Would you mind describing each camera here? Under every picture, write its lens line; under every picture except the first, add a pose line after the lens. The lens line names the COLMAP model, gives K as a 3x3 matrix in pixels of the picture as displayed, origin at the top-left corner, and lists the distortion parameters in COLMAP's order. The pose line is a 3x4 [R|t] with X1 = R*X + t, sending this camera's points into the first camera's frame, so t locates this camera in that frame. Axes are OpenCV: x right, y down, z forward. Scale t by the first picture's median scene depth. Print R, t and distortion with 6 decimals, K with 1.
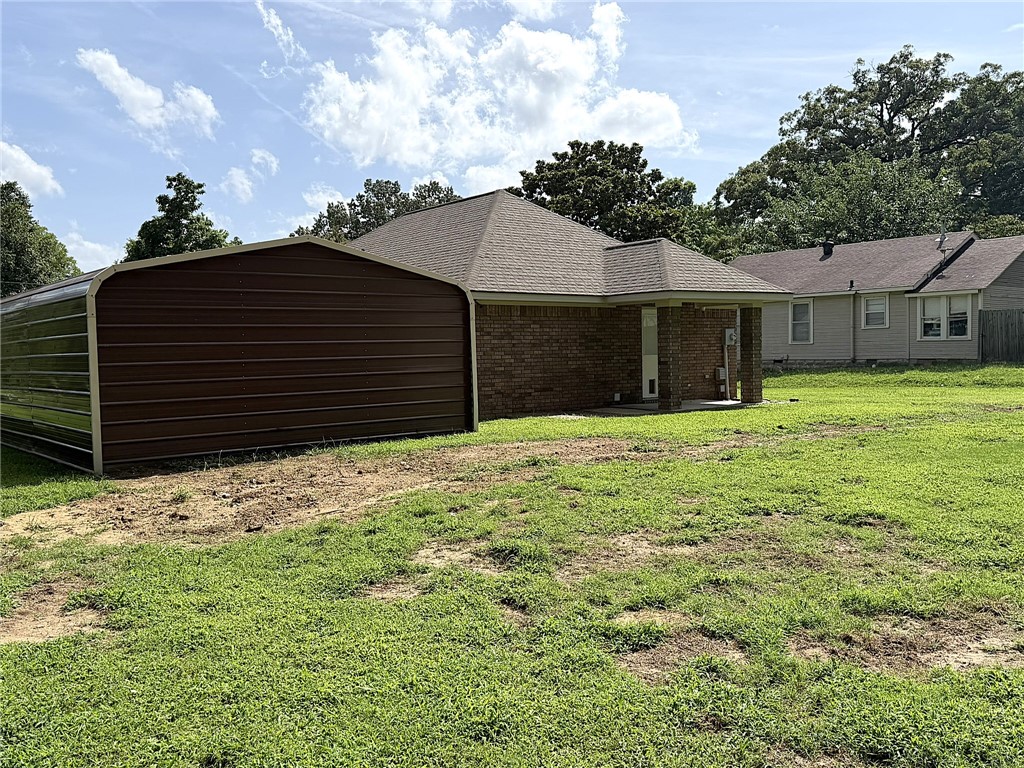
lens RADIAL K [[903.2, 0, 512.0], [0, 903.2, 384.0], [0, 0, 1]] dist [0.059517, -0.000053]
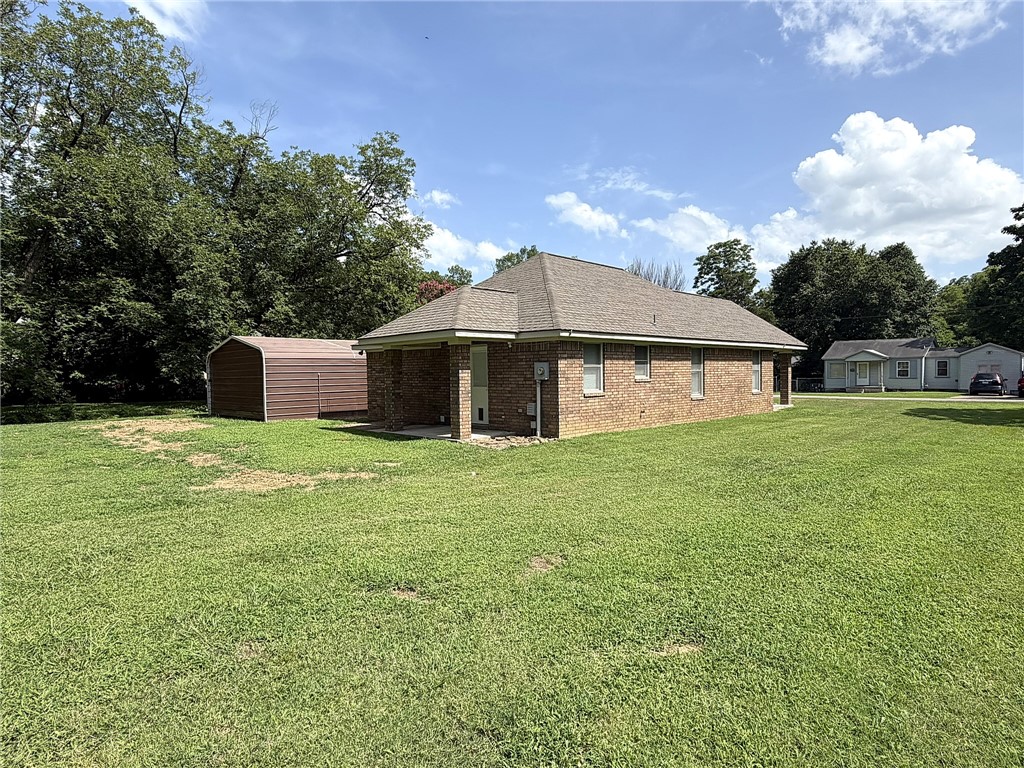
lens RADIAL K [[598.4, 0, 513.5], [0, 598.4, 402.4], [0, 0, 1]] dist [-0.002663, -0.002067]
pose [[0.101564, 0.070995, -0.992293, 0.872550], [-0.029837, 0.997219, 0.068294, -0.062641], [0.994382, 0.022670, 0.103399, 0.922273]]
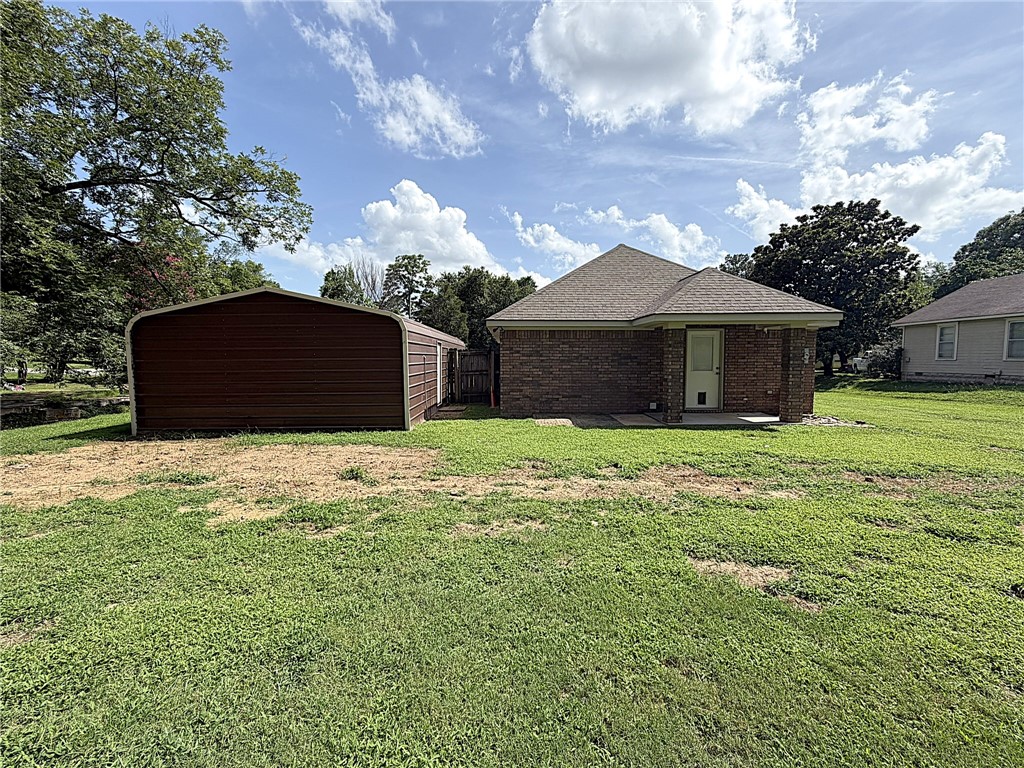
lens RADIAL K [[460.5, 0, 511.4], [0, 460.5, 392.8], [0, 0, 1]] dist [-0.001177, -0.000366]
pose [[0.792186, 0.065063, -0.606802, 0.304724], [-0.036972, 0.997591, 0.058697, -0.028577], [0.609159, -0.024064, 0.792683, 0.372174]]
